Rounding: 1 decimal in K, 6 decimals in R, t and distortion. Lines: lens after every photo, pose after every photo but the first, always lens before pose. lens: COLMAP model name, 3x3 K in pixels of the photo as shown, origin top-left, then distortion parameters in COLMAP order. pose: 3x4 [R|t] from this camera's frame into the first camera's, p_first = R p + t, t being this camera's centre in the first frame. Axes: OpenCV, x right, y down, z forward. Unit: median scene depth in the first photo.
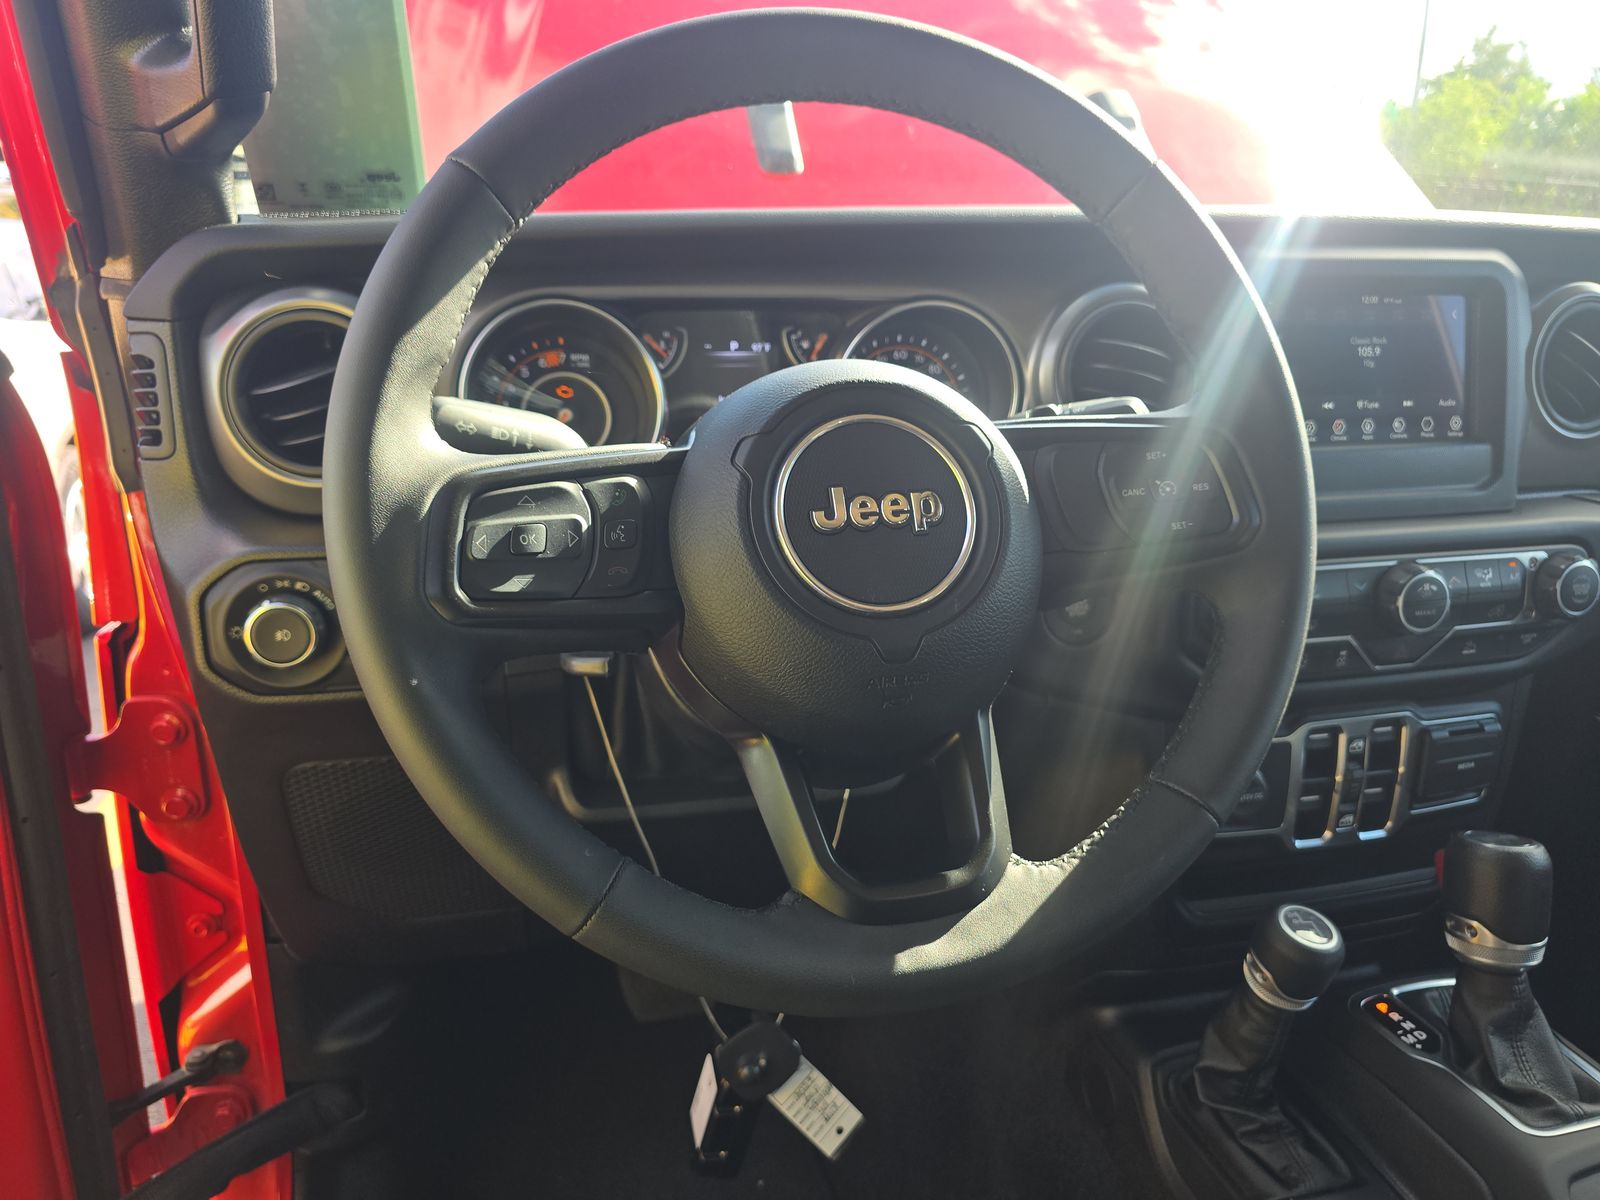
lens RADIAL K [[1088.1, 0, 800.0], [0, 1088.1, 600.0], [0, 0, 1]] dist [0.036422, -0.035068]
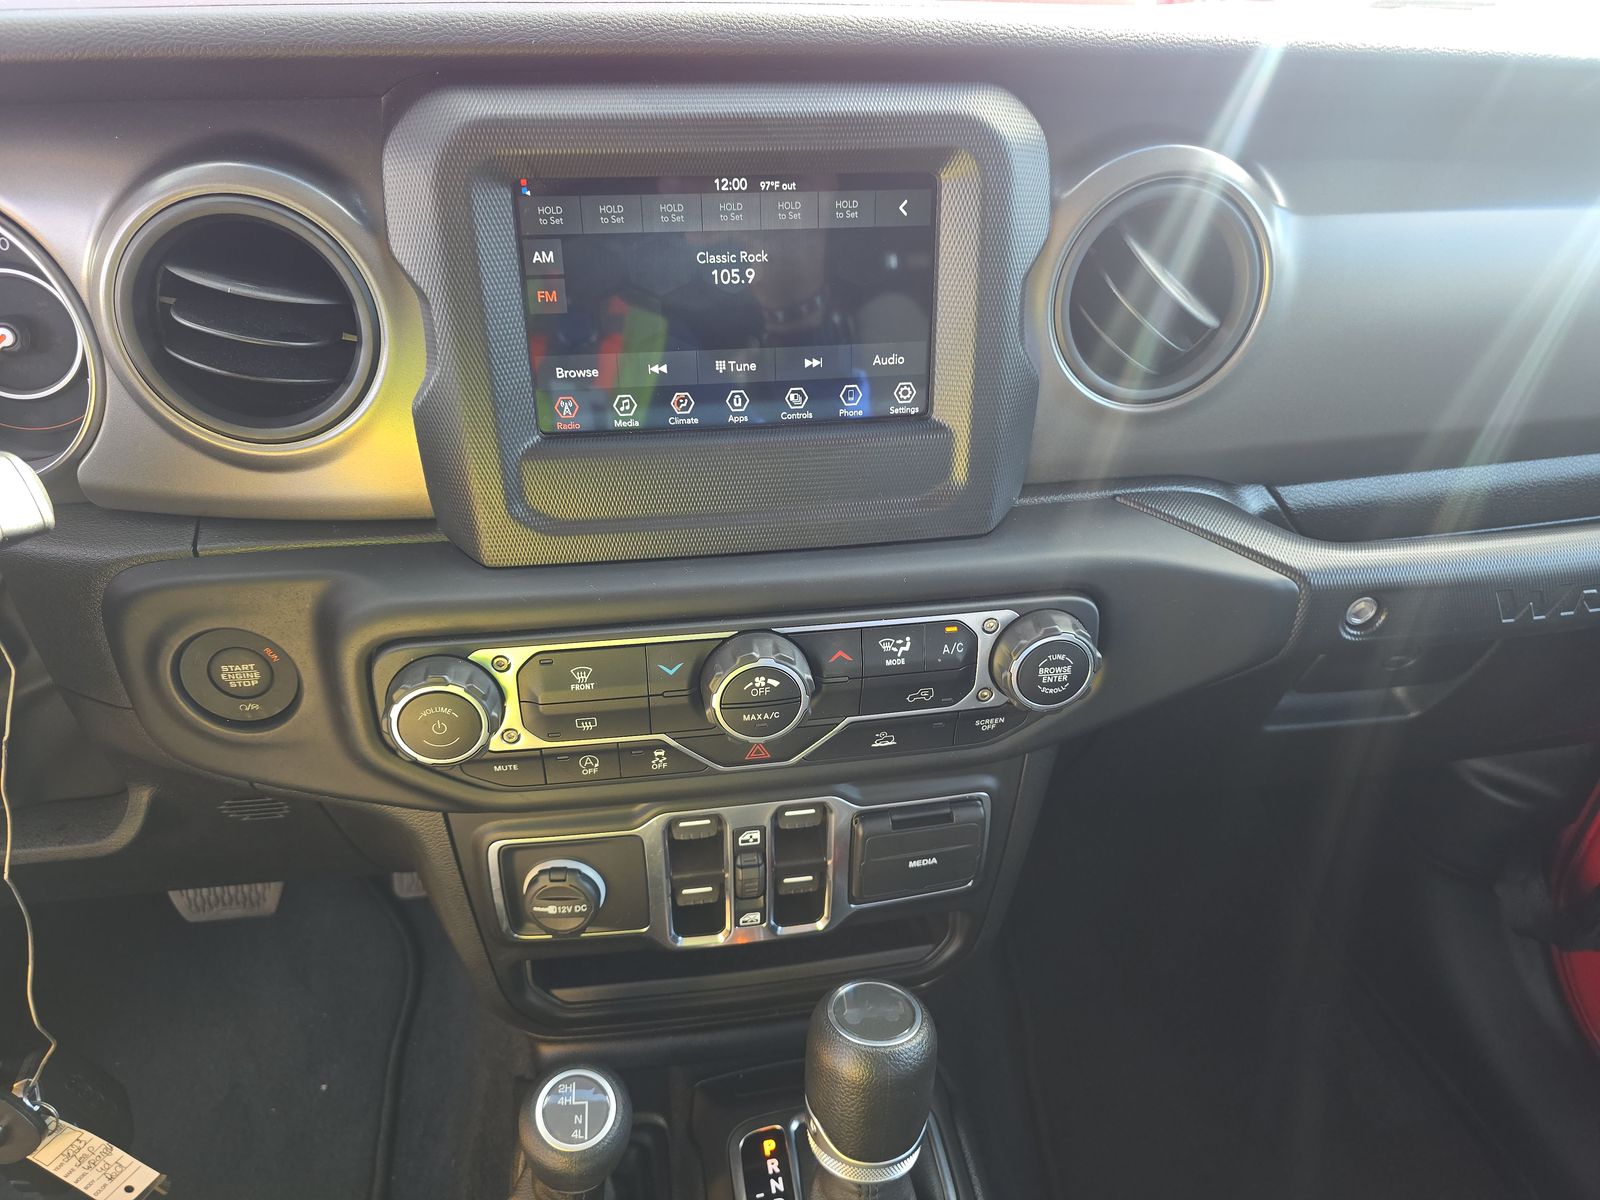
lens RADIAL K [[1088.1, 0, 800.0], [0, 1088.1, 600.0], [0, 0, 1]] dist [0.036422, -0.035068]
pose [[0.993112, 0.066891, -0.096201, 0.615482], [-0.033791, 0.949649, 0.311487, -0.242865], [0.112193, -0.306091, 0.945368, 0.388302]]
